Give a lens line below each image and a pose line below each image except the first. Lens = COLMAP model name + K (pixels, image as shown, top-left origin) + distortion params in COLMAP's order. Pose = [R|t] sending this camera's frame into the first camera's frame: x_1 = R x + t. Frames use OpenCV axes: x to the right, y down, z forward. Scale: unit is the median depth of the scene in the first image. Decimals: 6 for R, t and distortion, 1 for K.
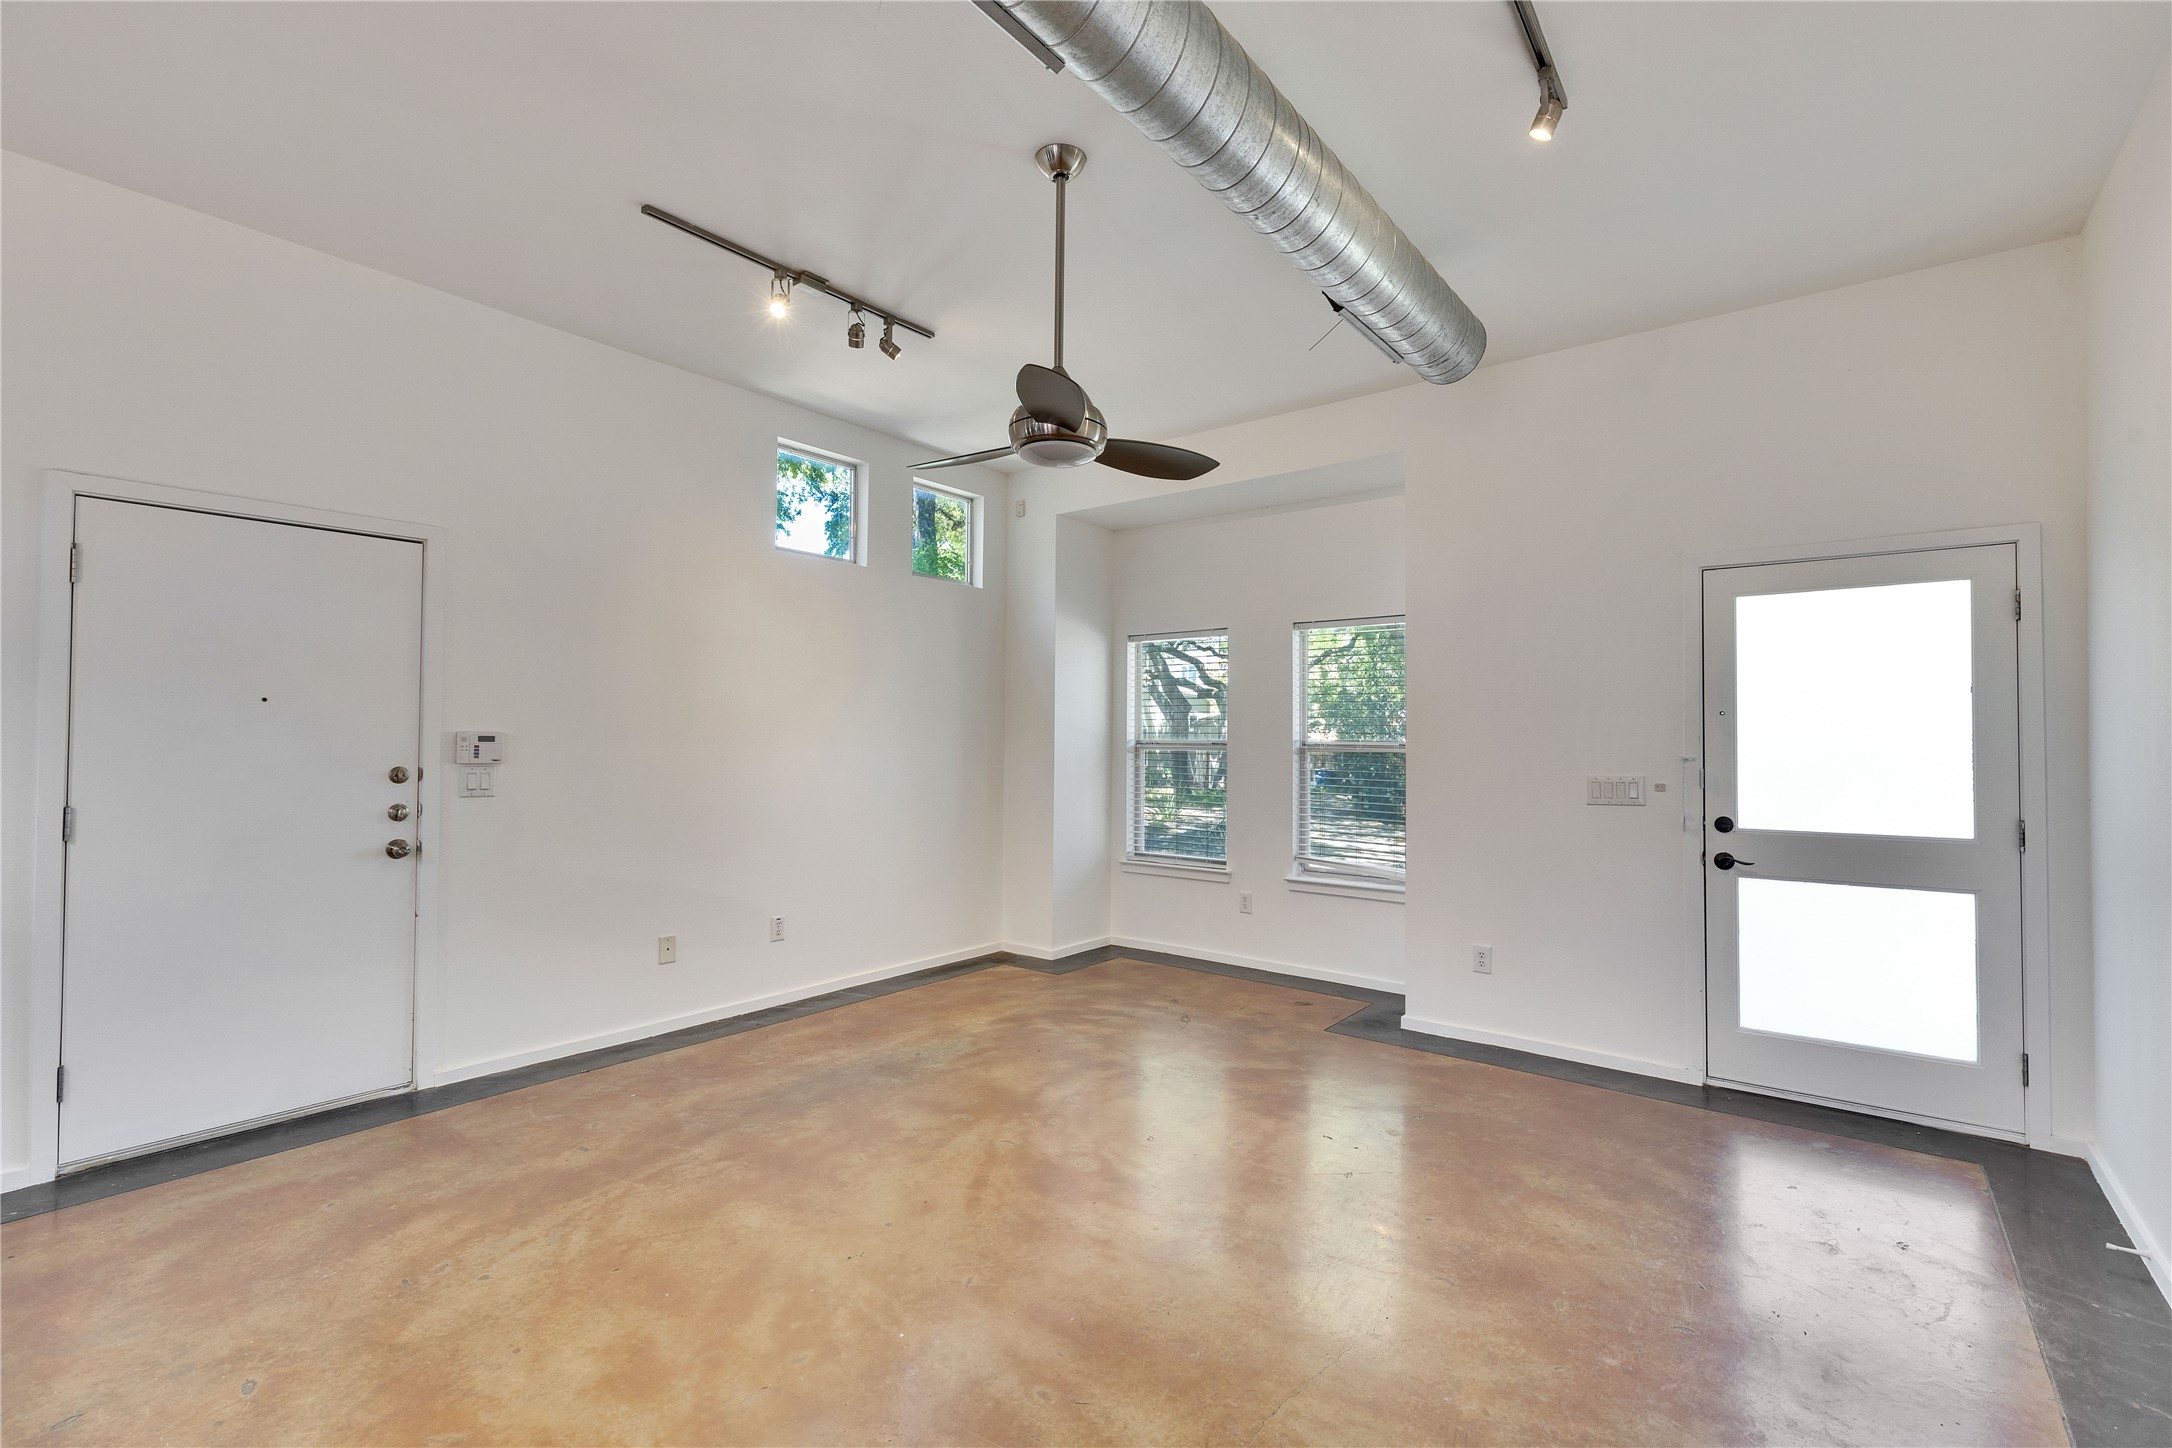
lens RADIAL K [[961.6, 0, 1091.1], [0, 961.6, 722.4], [0, 0, 1]] dist [-0.000613, -0.001292]
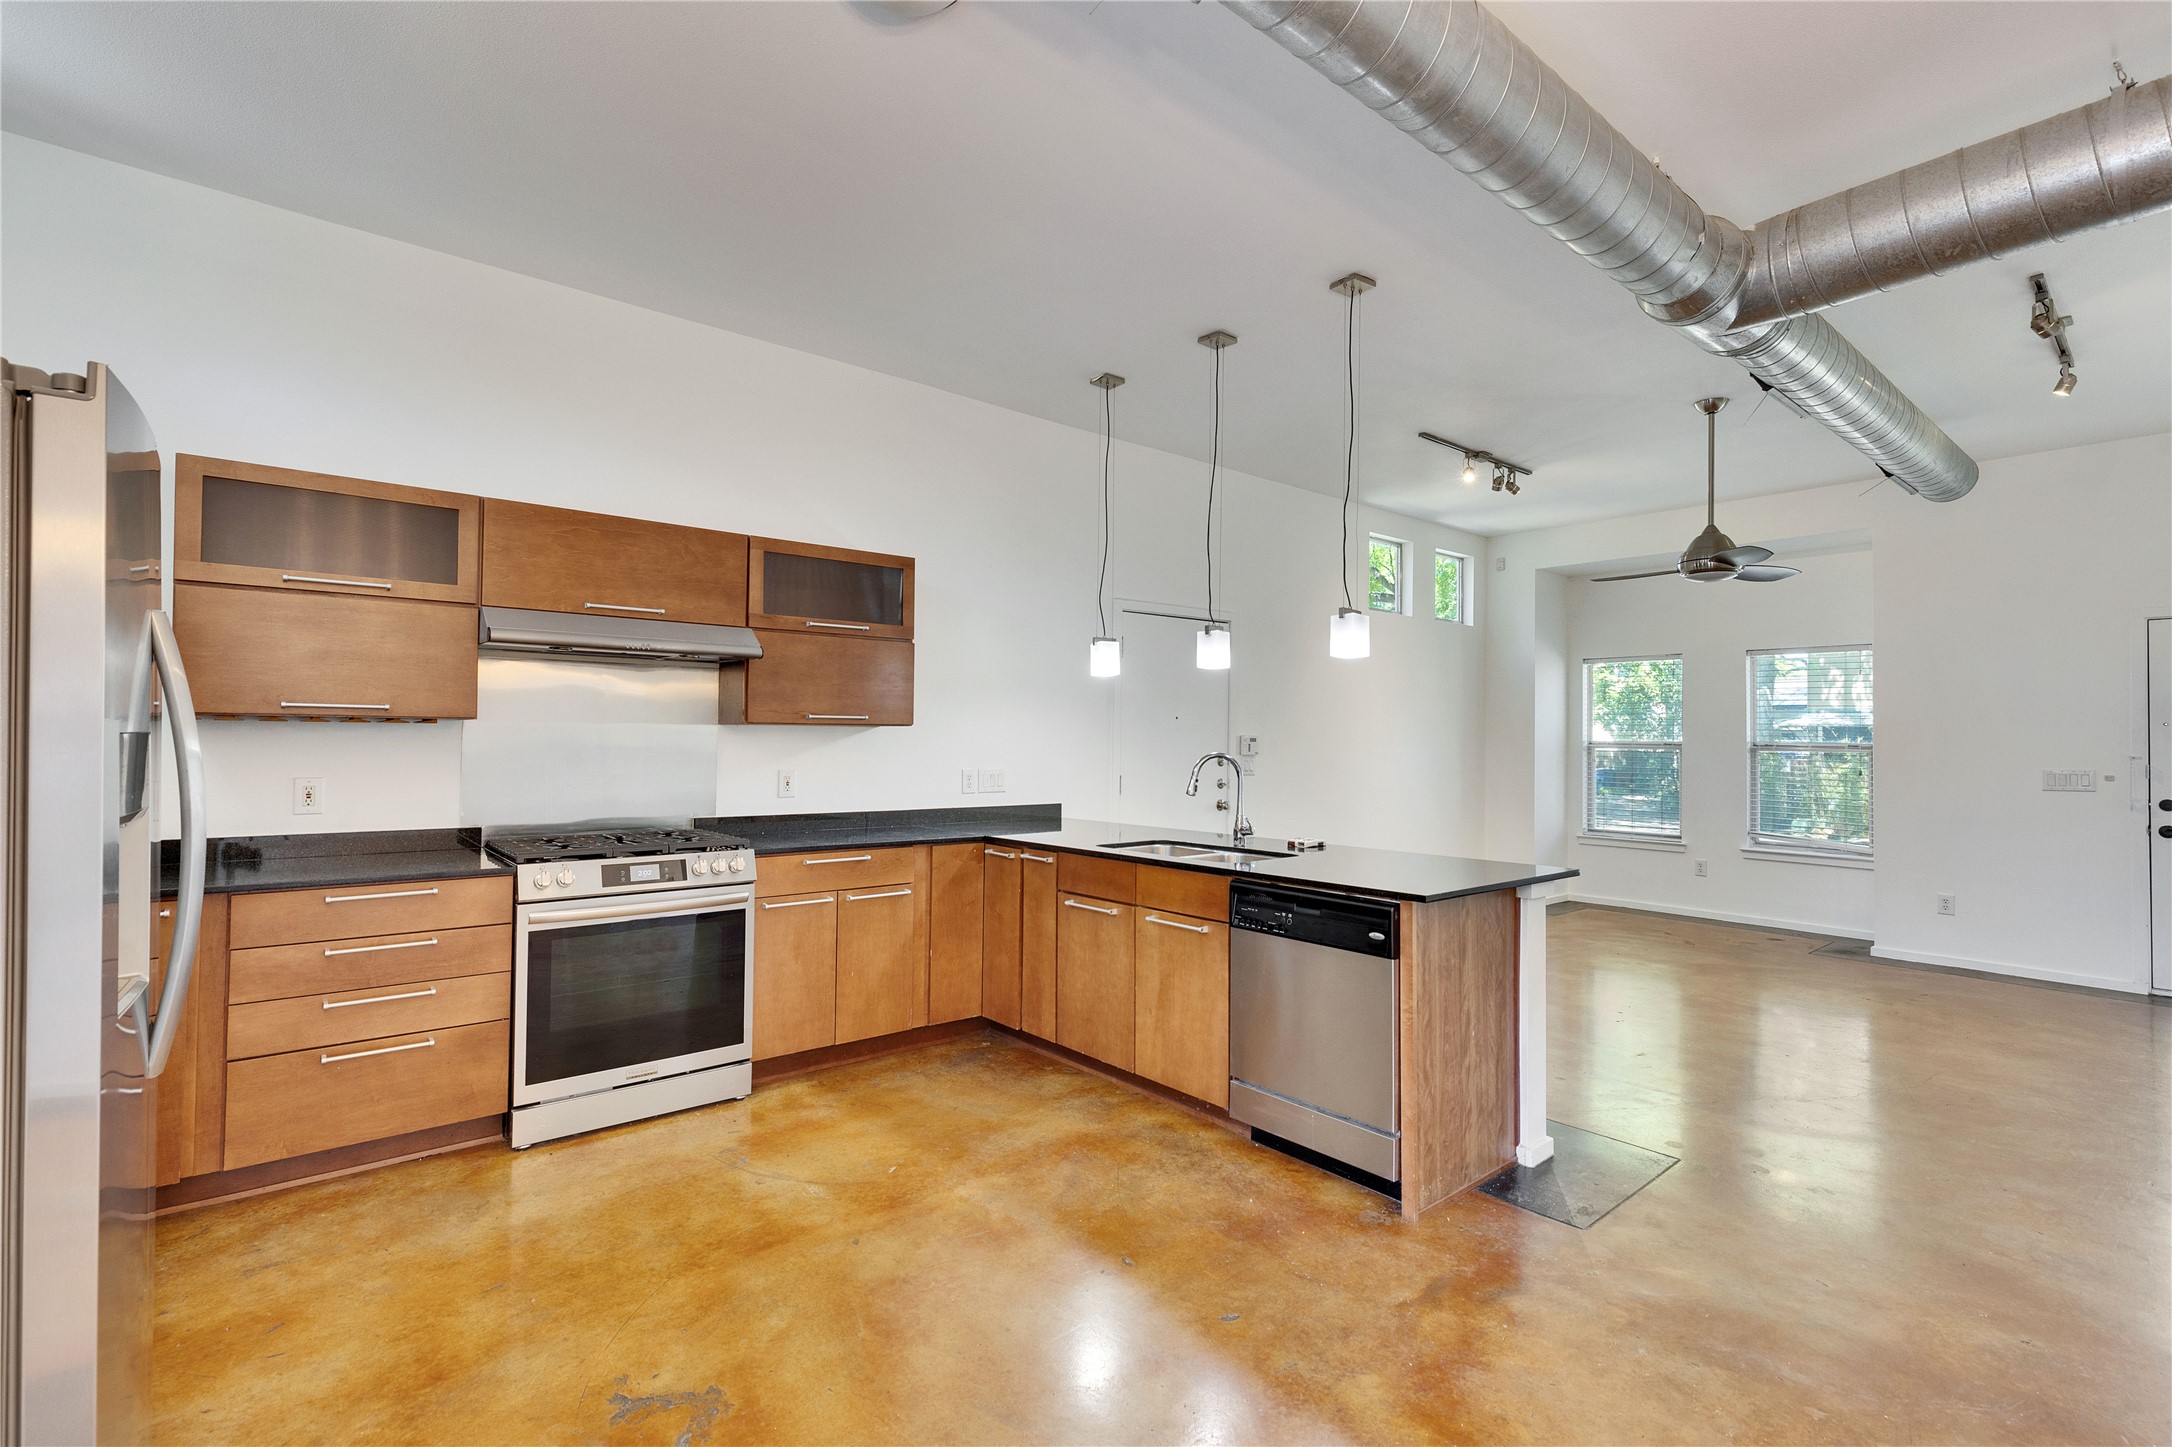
lens RADIAL K [[986.3, 0, 1081.8], [0, 986.3, 721.1], [0, 0, 1]] dist [0.003025, -0.002639]
pose [[0.976895, -0.000914, -0.213719, -0.587798], [0.001412, 0.999997, 0.002175, -0.020274], [0.213716, -0.002427, 0.976893, -0.748732]]
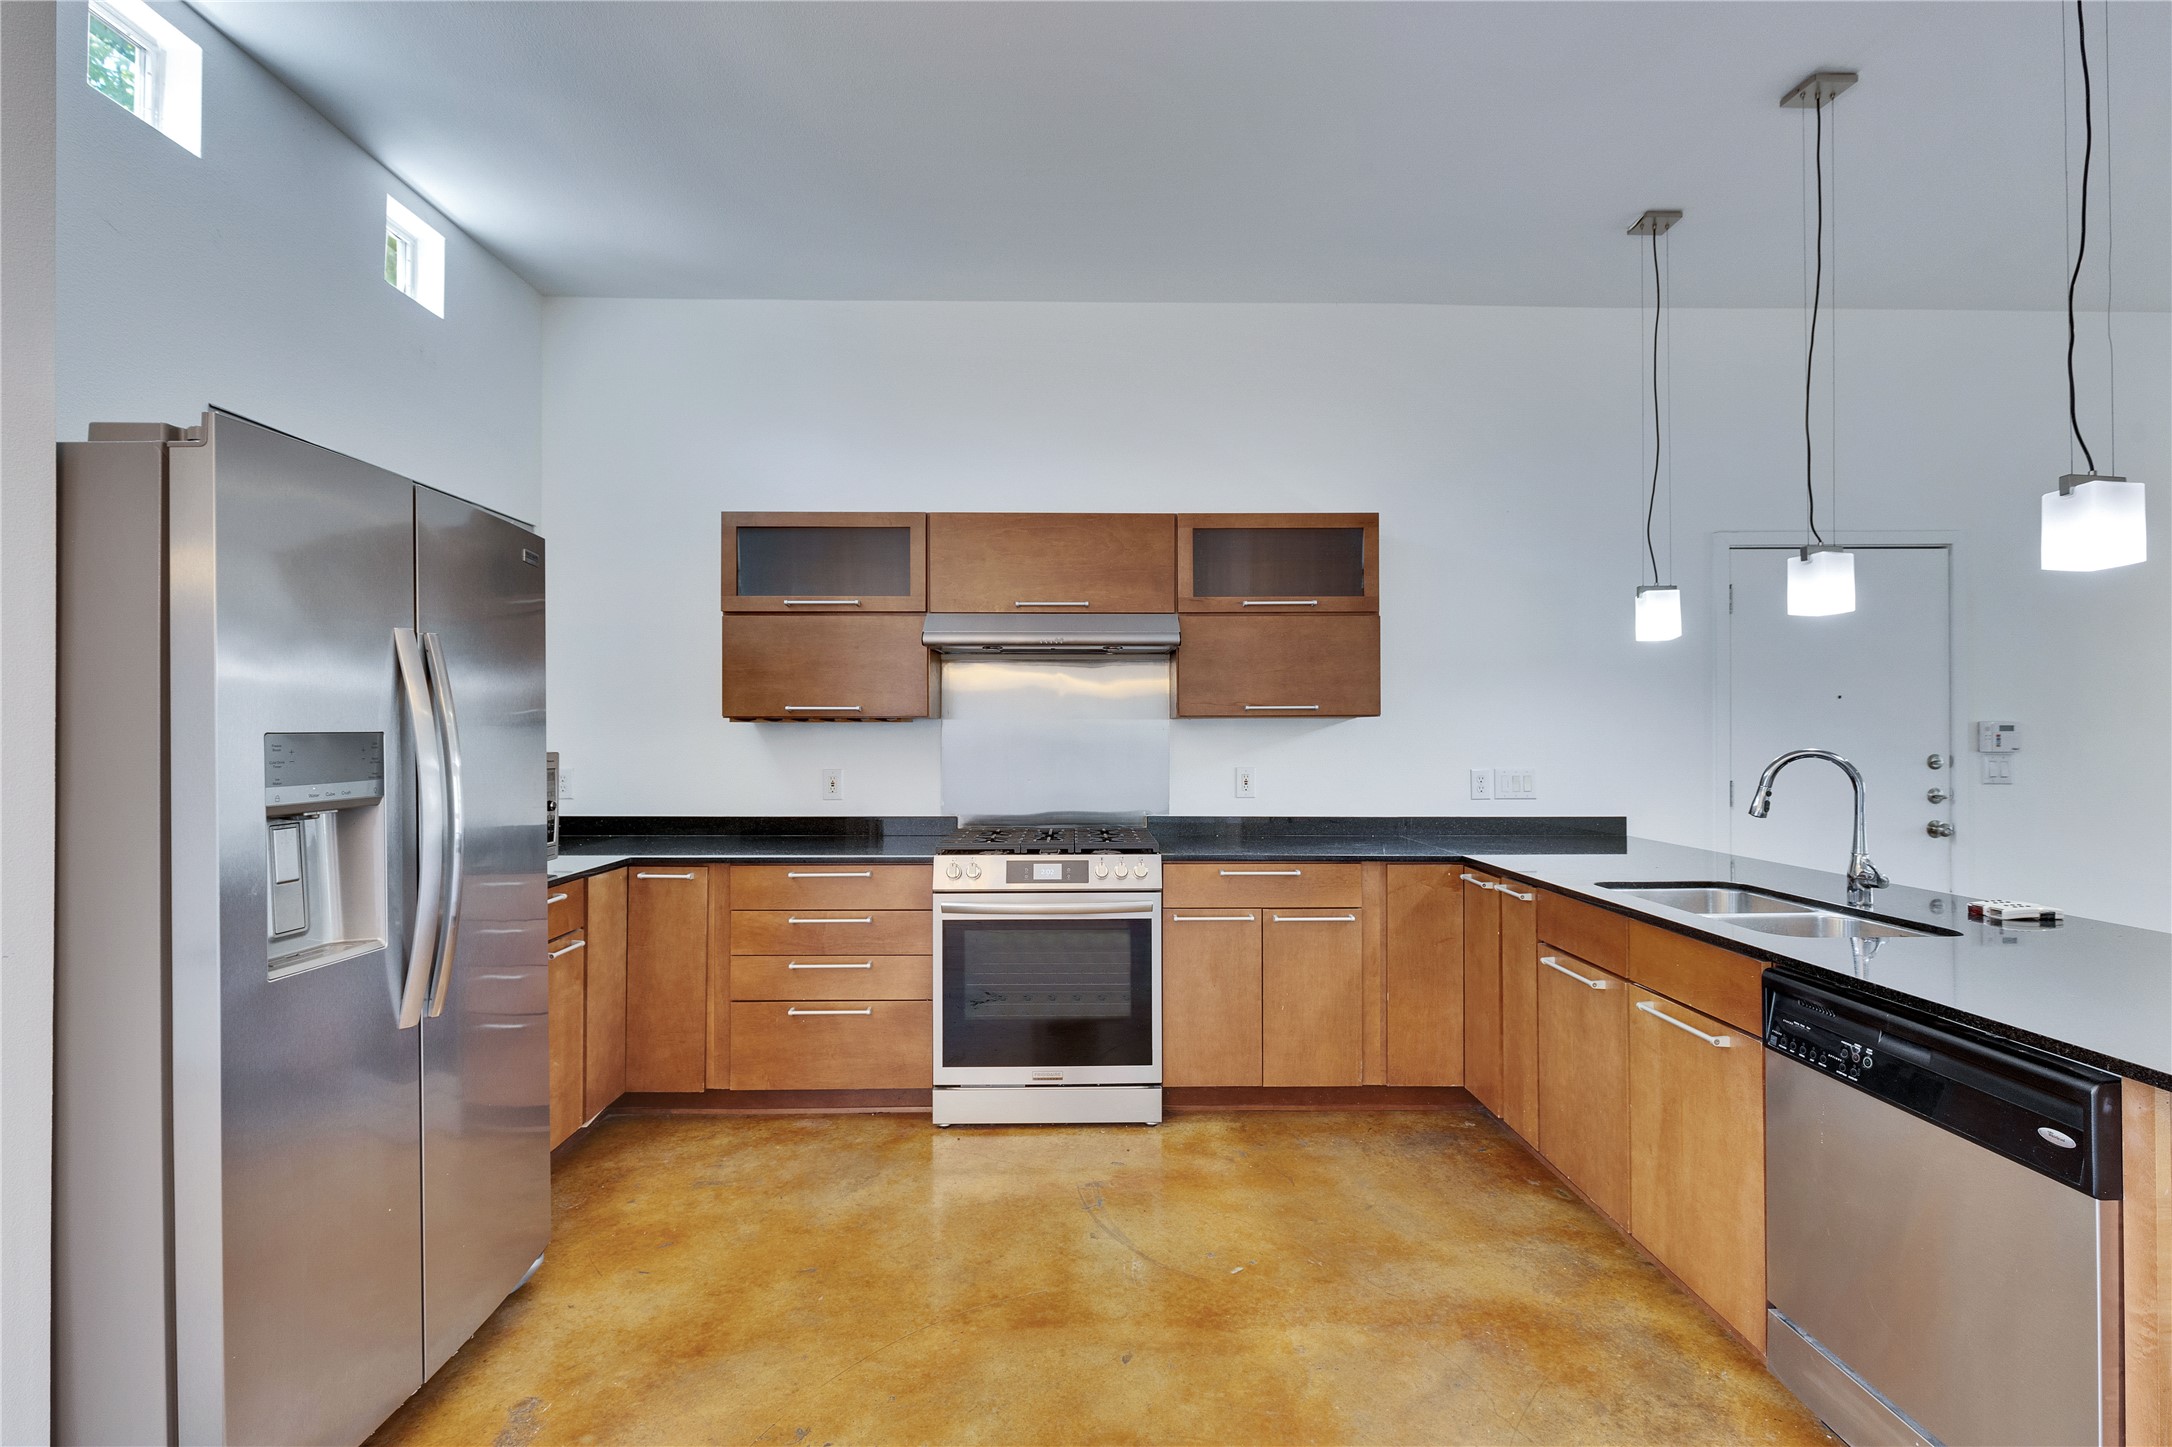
lens RADIAL K [[961.6, 0, 1084.9], [0, 961.6, 720.2], [0, 0, 1]] dist [-0.000613, -0.001292]
pose [[0.625590, -0.015959, -0.779989, -0.470555], [0.022641, 0.999741, -0.002297, -0.012147], [0.779824, -0.016223, 0.625789, -0.441041]]
